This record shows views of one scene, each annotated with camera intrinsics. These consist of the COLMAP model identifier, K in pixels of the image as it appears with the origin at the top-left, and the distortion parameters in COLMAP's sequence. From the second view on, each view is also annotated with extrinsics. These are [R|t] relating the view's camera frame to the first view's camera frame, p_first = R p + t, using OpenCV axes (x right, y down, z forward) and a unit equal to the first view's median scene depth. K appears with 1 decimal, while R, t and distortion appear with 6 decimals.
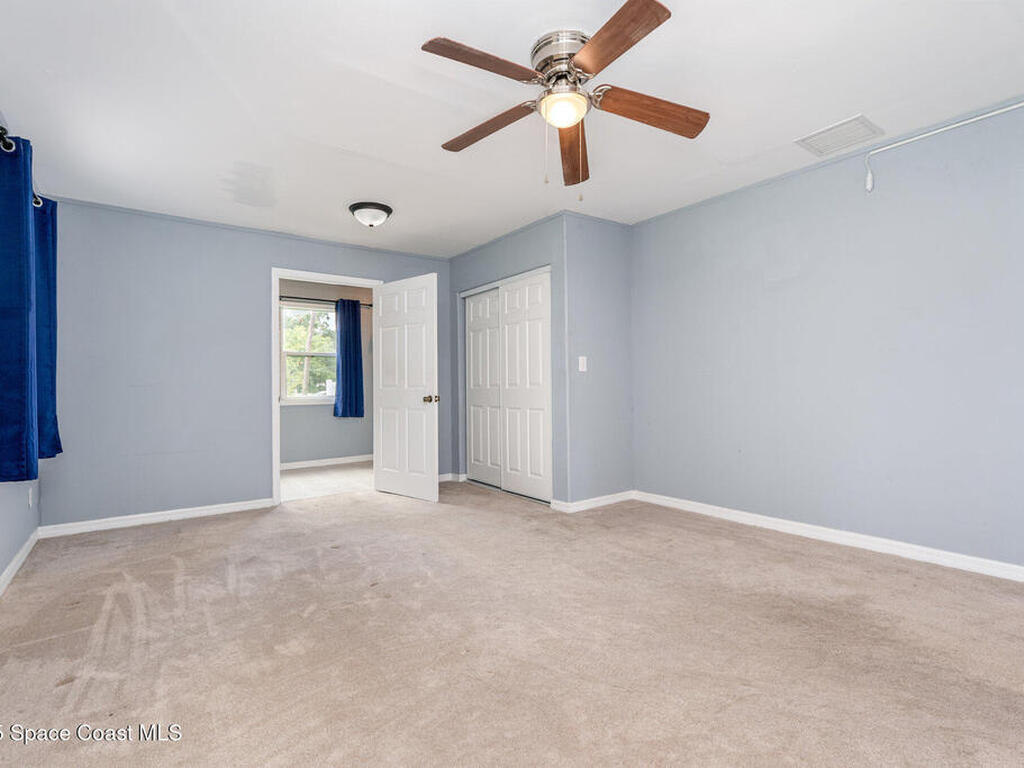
lens RADIAL K [[503.1, 0, 519.0], [0, 503.1, 387.0], [0, 0, 1]] dist [-0.001760, 0.000492]
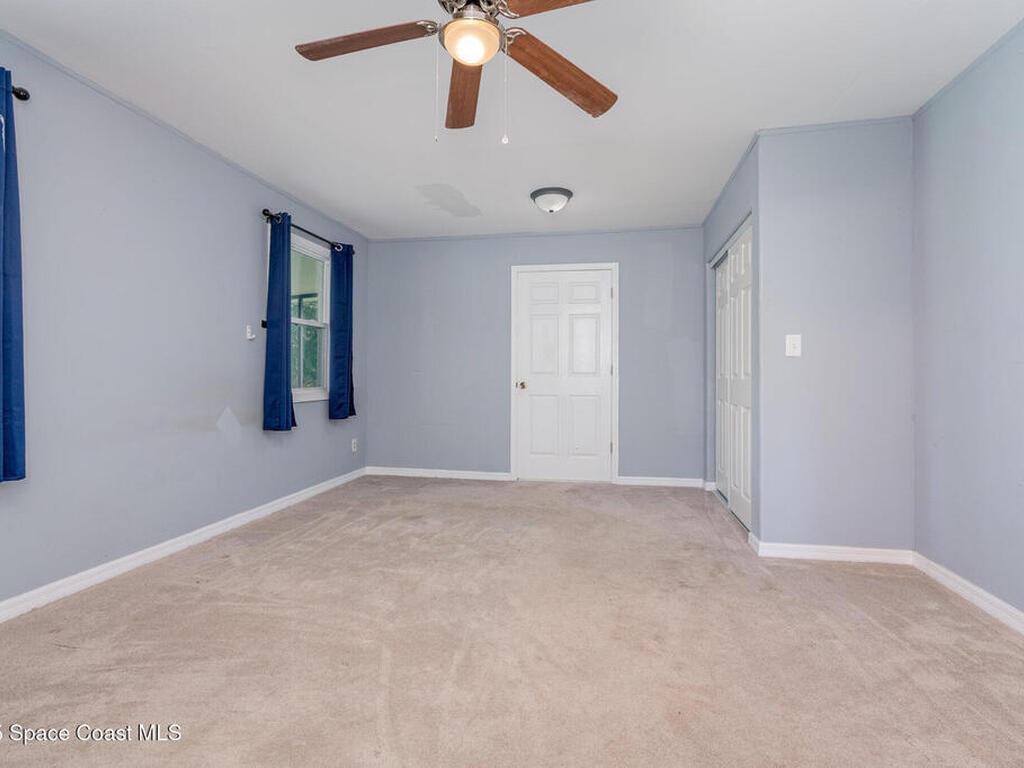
lens RADIAL K [[520.4, 0, 508.1], [0, 520.4, 370.4], [0, 0, 1]] dist [-0.001190, 0.000520]
pose [[0.681404, 0.008677, -0.731856, 0.560572], [-0.015276, 0.999881, -0.002368, -0.005542], [0.731748, 0.012793, 0.681455, 0.337243]]
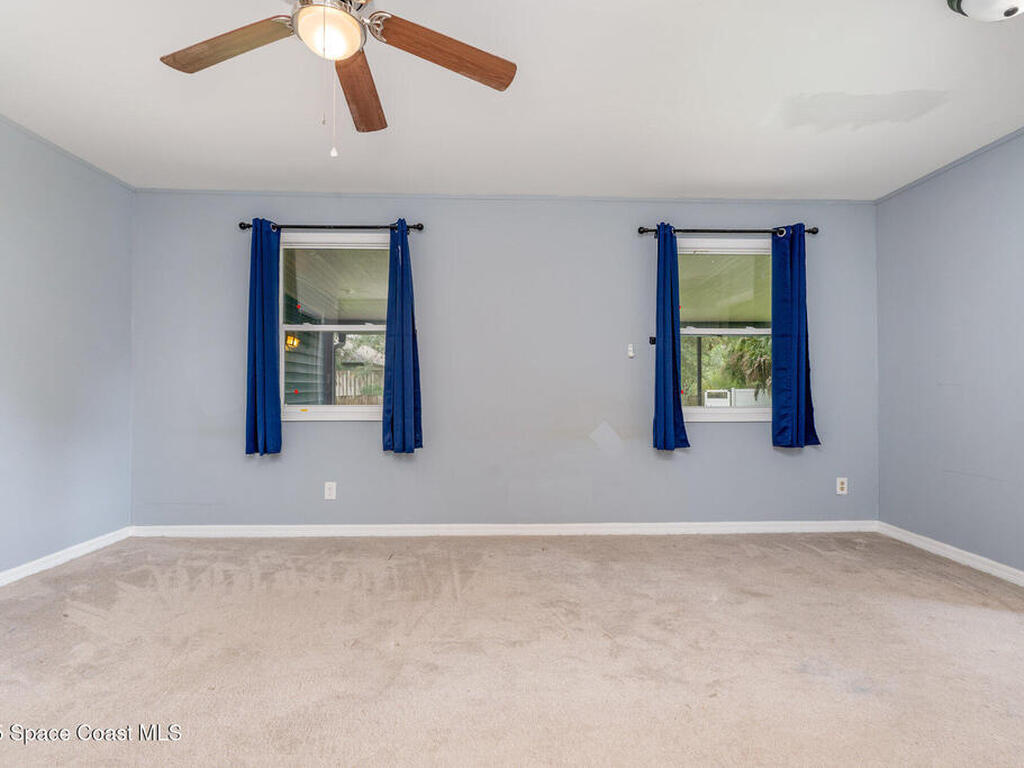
lens RADIAL K [[501.4, 0, 510.4], [0, 501.4, 377.1], [0, 0, 1]] dist [-0.004052, -0.000200]
pose [[-0.559229, -0.010537, -0.828946, 0.419951], [0.004256, 0.999870, -0.015581, -0.005760], [0.829002, -0.012241, -0.559111, 1.225374]]
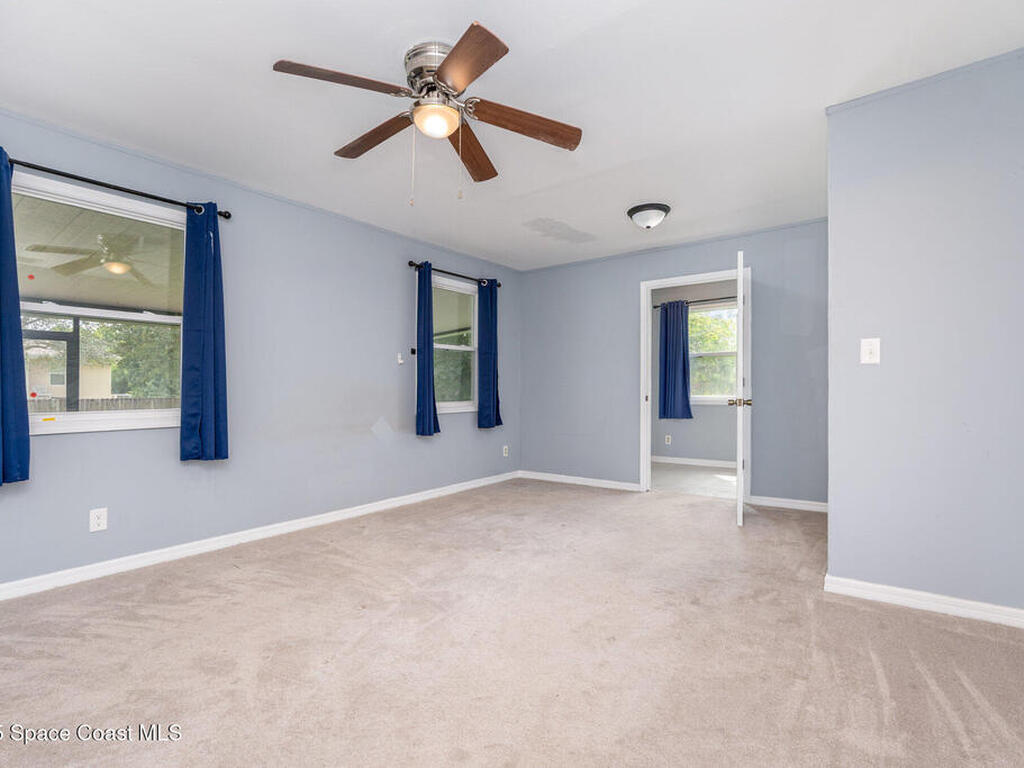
lens RADIAL K [[503.1, 0, 519.0], [0, 503.1, 387.0], [0, 0, 1]] dist [-0.001760, 0.000492]
pose [[0.299031, 0.004771, -0.954231, 0.829947], [0.000081, 0.999987, 0.005025, -0.009920], [0.954243, -0.001580, 0.299027, 0.633138]]
